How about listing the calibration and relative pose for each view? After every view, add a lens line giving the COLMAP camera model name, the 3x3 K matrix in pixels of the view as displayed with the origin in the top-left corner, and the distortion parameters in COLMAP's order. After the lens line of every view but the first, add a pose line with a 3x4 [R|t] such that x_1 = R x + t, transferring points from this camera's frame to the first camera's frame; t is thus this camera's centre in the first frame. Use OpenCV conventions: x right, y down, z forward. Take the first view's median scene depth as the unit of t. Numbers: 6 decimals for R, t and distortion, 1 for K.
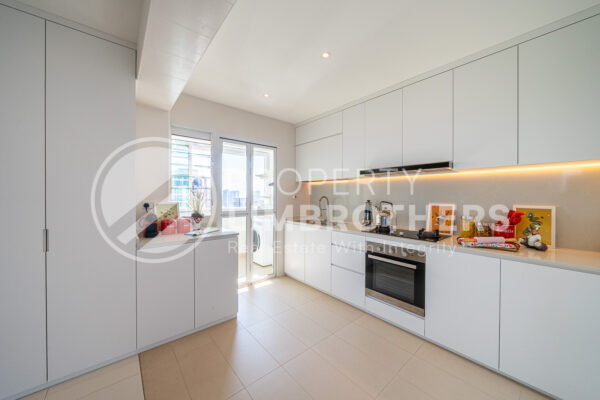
lens RADIAL K [[215.1, 0, 297.9], [0, 215.1, 196.9], [0, 0, 1]] dist [0.002720, -0.000083]
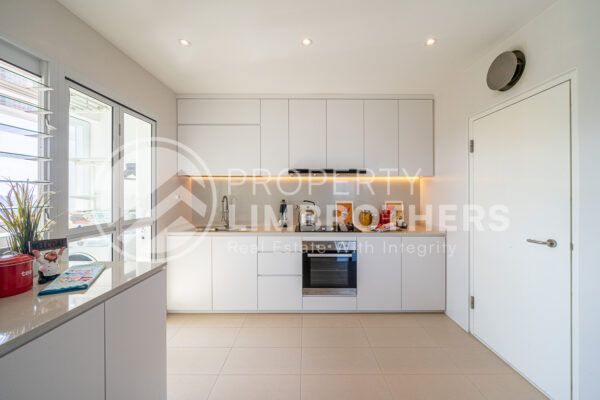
lens RADIAL K [[233.4, 0, 302.7], [0, 233.4, 193.2], [0, 0, 1]] dist [0.000246, 0.000384]
pose [[0.648690, 0.001007, 0.761052, -0.478466], [0.008866, 0.999921, -0.008880, -0.004039], [-0.761001, 0.012508, 0.648630, 0.287626]]
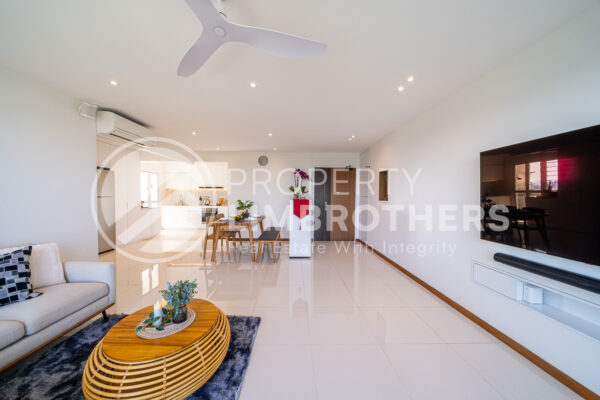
lens RADIAL K [[215.1, 0, 298.6], [0, 215.1, 198.3], [0, 0, 1]] dist [0.002720, -0.000083]
pose [[0.622252, -0.010928, 0.782740, -1.346315], [0.007987, 0.999939, 0.007610, 0.039188], [-0.782776, 0.001516, 0.622302, -2.235797]]
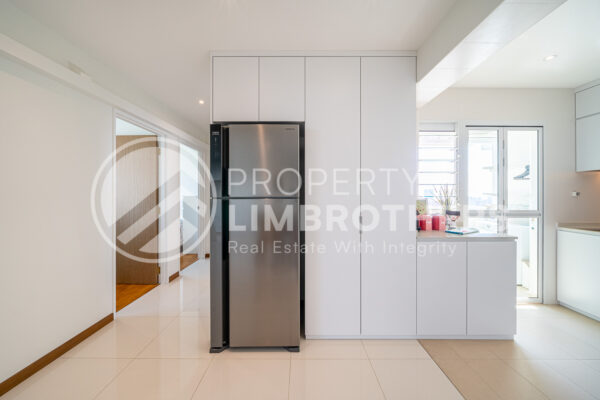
lens RADIAL K [[233.4, 0, 299.8], [0, 233.4, 195.5], [0, 0, 1]] dist [0.000246, 0.000384]
pose [[0.781736, -0.000705, -0.623609, -0.343585], [-0.004009, 0.999973, -0.006156, 0.019090], [0.623596, 0.007312, 0.781712, -0.191660]]
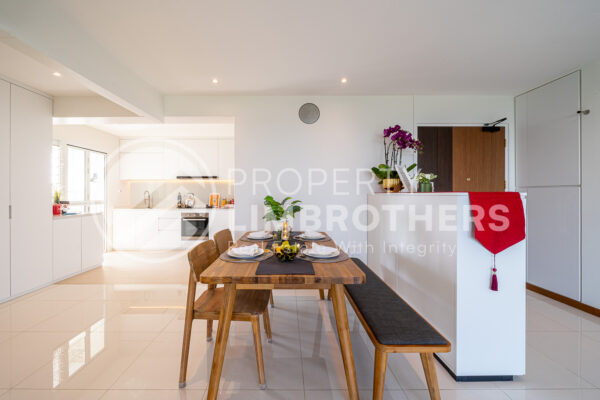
lens RADIAL K [[237.4, 0, 285.2], [0, 237.4, 188.7], [0, 0, 1]] dist [0.002965, 0.000149]
pose [[0.637642, 0.013179, 0.770221, -0.721360], [0.017081, 0.999366, -0.031240, 0.069356], [-0.770144, 0.033076, 0.637012, -1.069948]]
